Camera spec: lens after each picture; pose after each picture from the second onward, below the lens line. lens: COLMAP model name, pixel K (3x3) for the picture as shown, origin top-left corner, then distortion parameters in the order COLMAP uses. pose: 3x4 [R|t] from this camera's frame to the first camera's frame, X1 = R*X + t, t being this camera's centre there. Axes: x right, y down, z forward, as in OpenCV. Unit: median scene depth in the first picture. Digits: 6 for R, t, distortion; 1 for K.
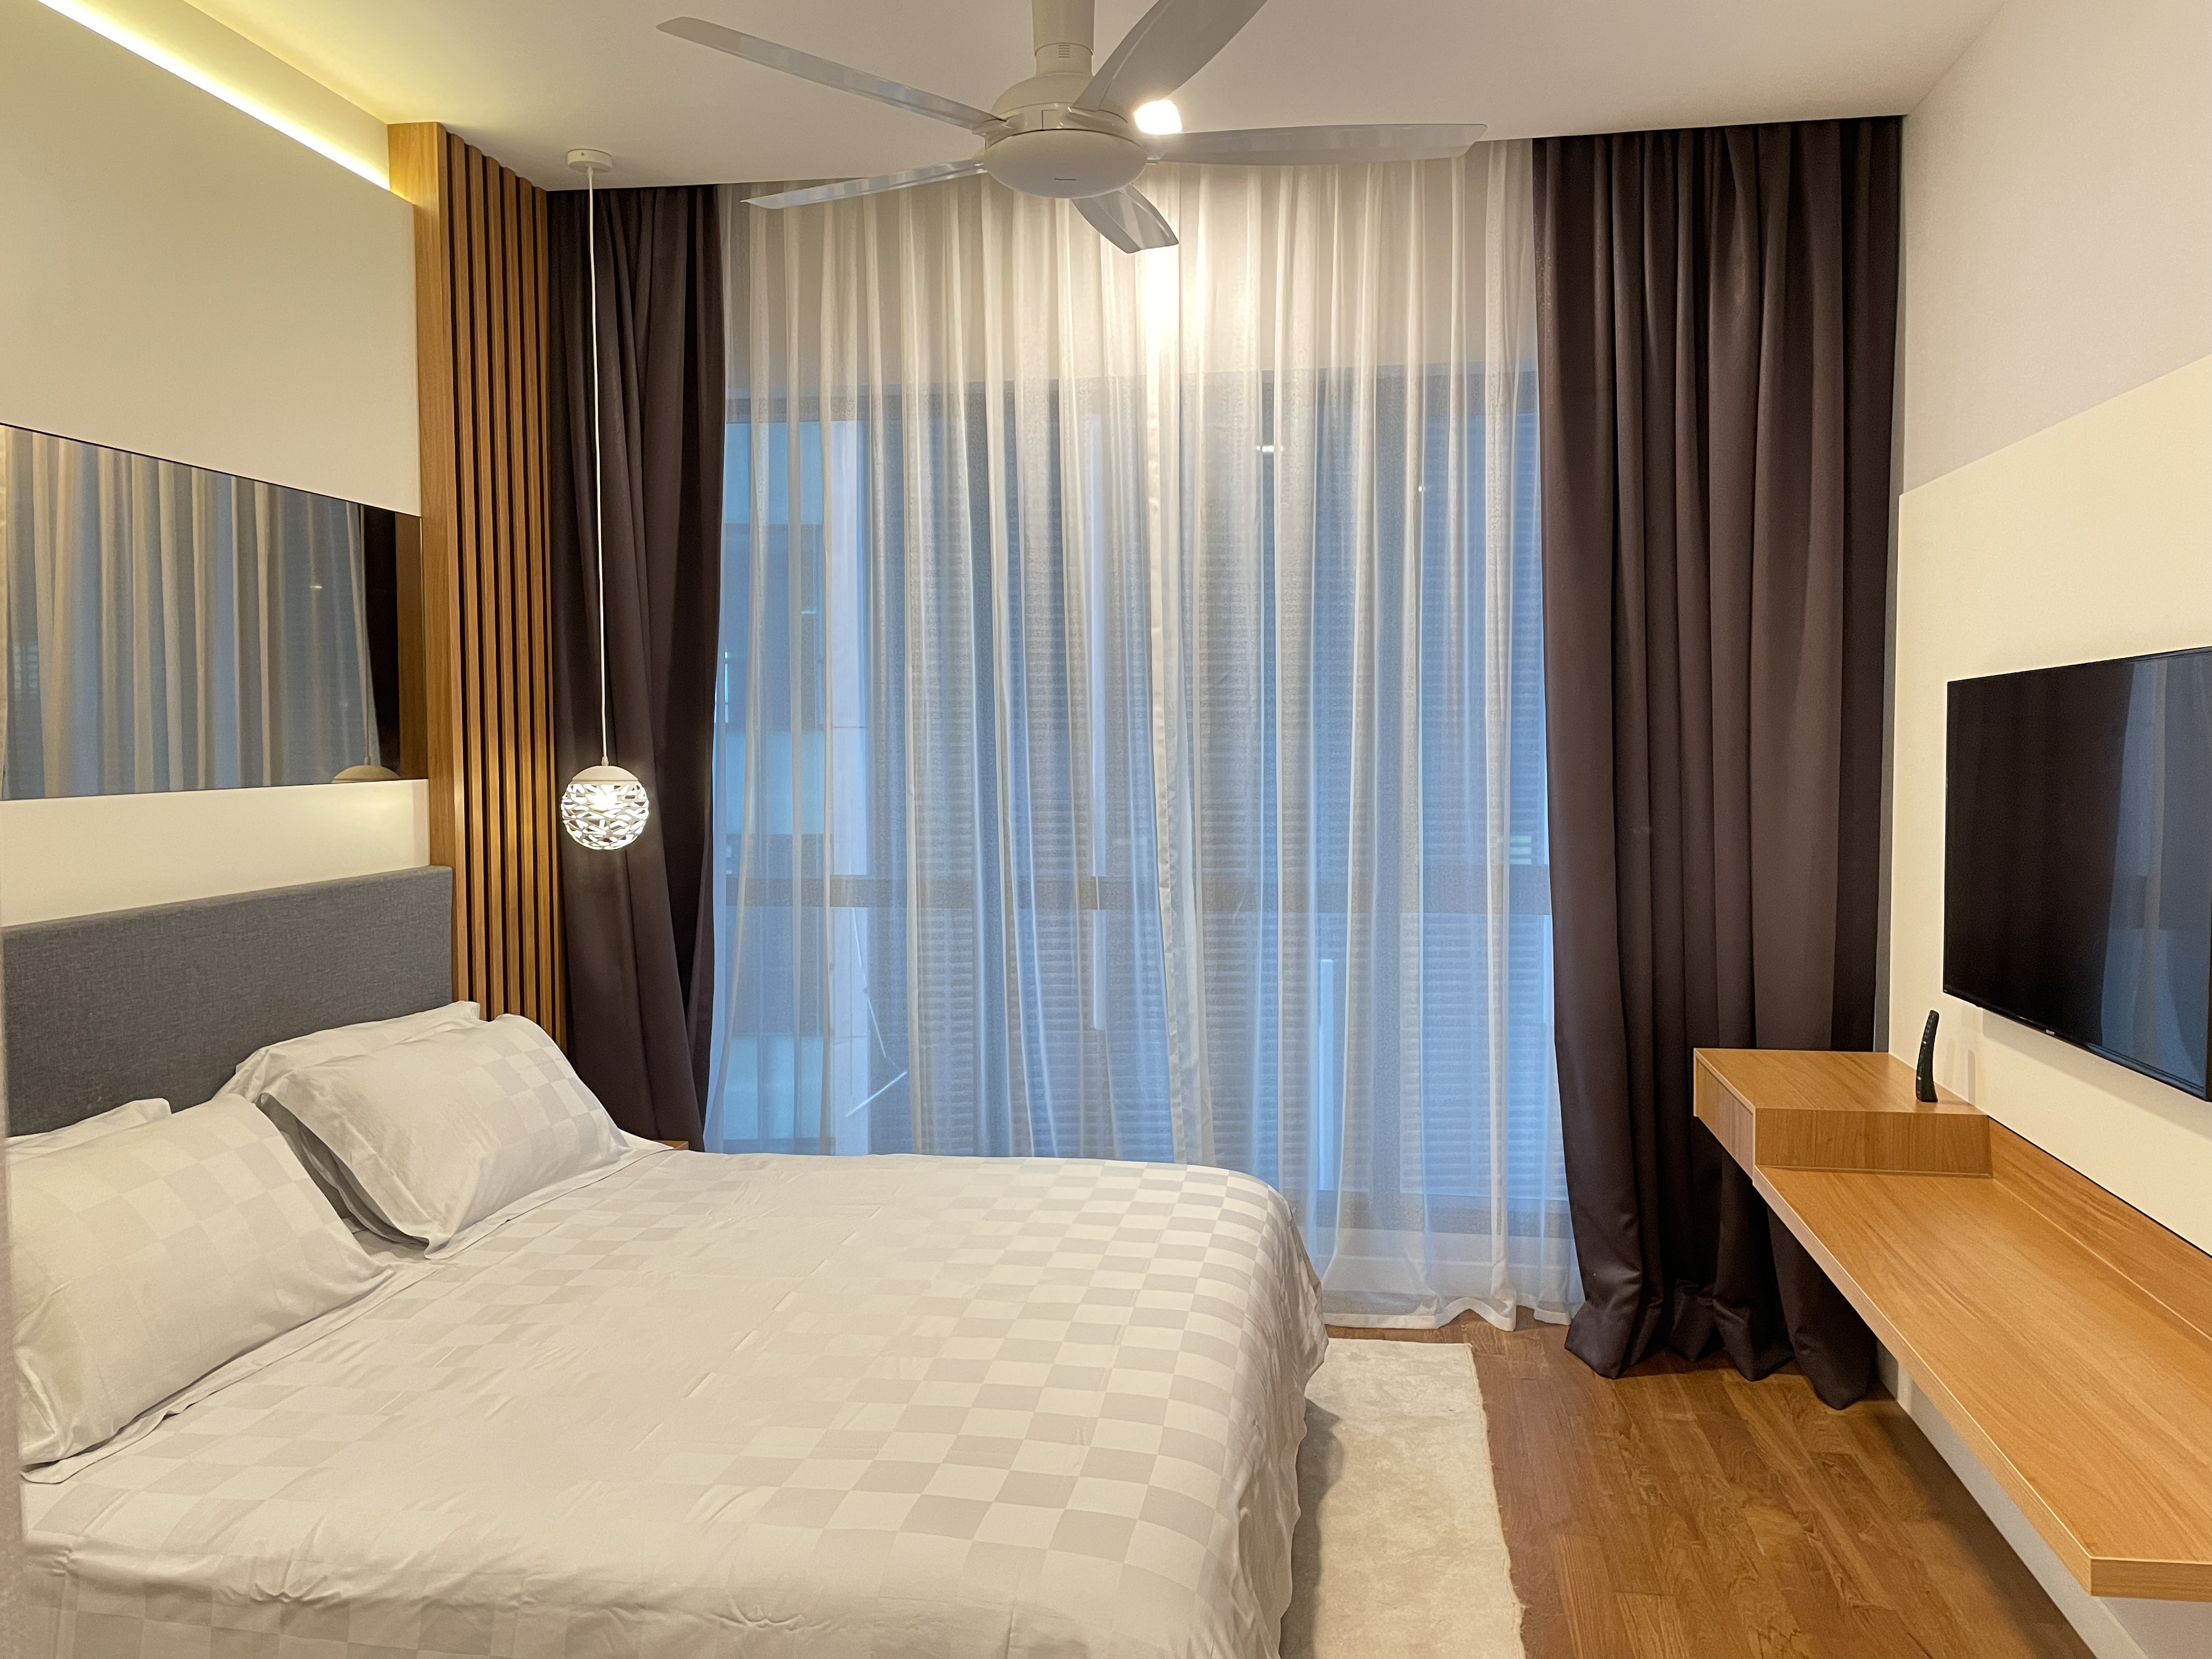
lens RADIAL K [[1678.4, 0, 1106.0], [0, 1678.4, 829.5], [0, 0, 1]] dist [0.007847, -0.045729]
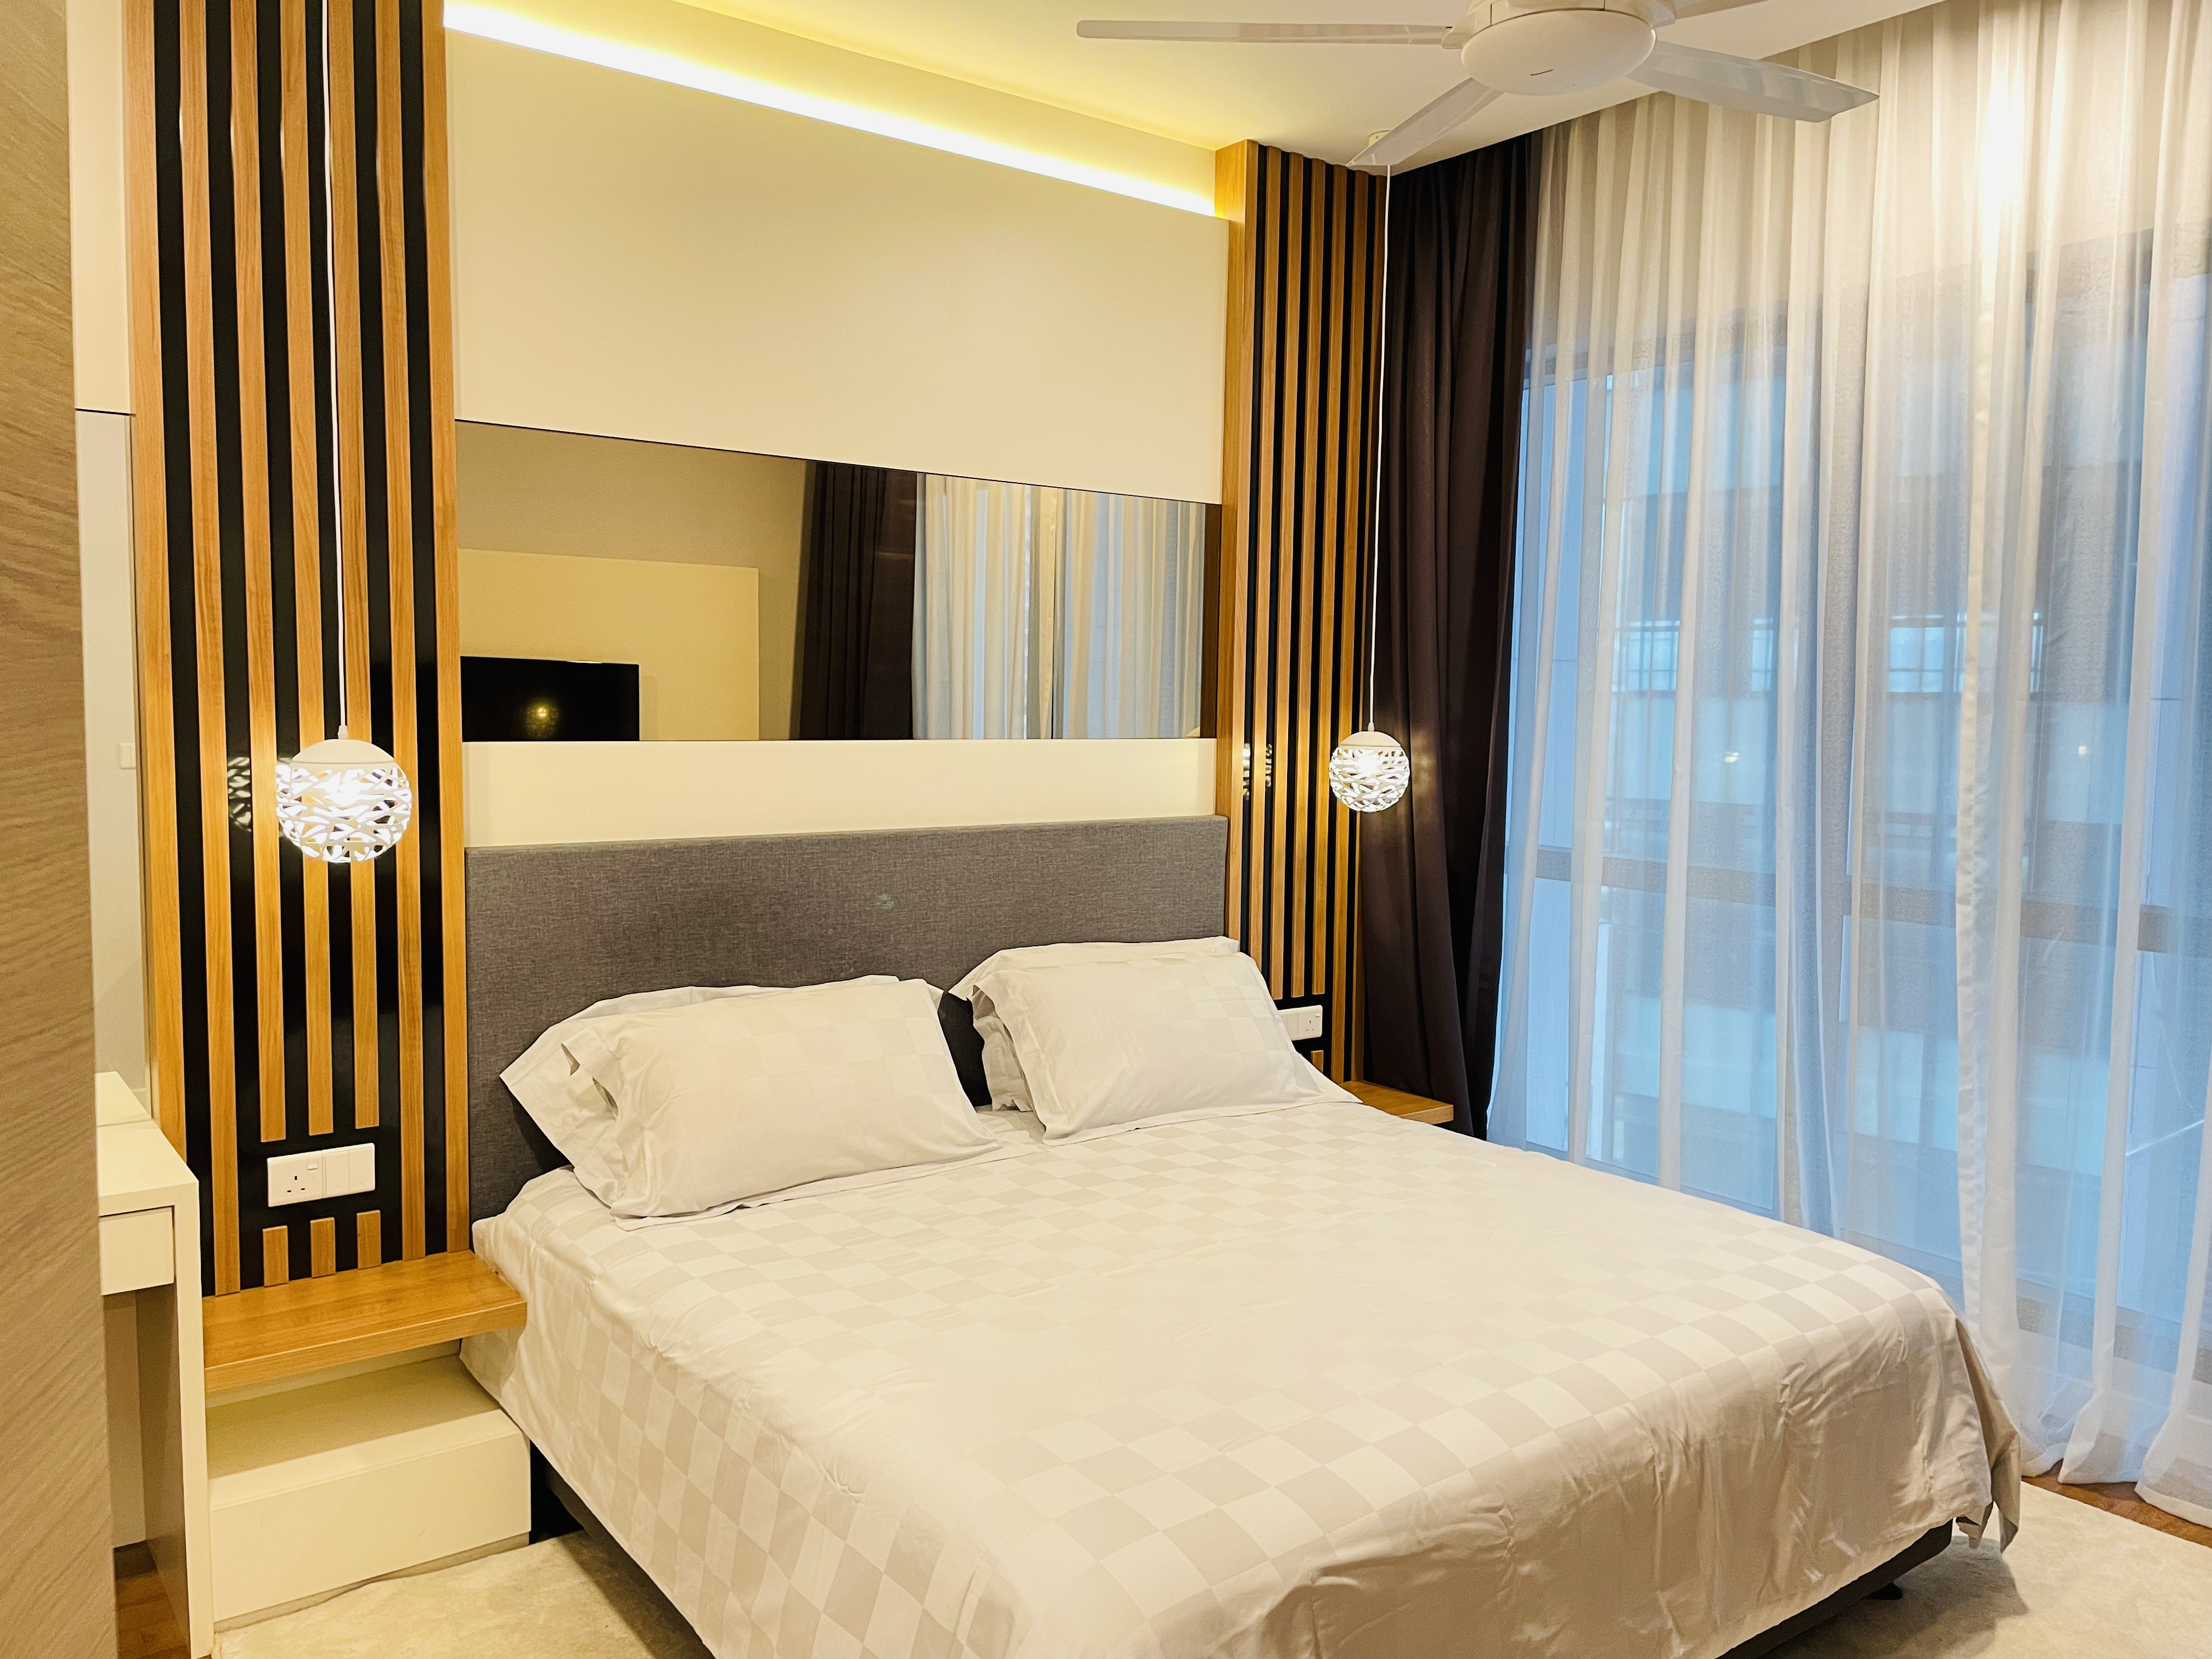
lens RADIAL K [[1648.0, 0, 1110.7], [0, 1648.0, 832.1], [0, 0, 1]] dist [0.107604, -0.179370]
pose [[0.712979, 0.073234, -0.697351, 0.400919], [-0.058448, 0.997277, 0.044973, -0.016075], [0.698745, 0.008694, 0.715318, 0.189664]]
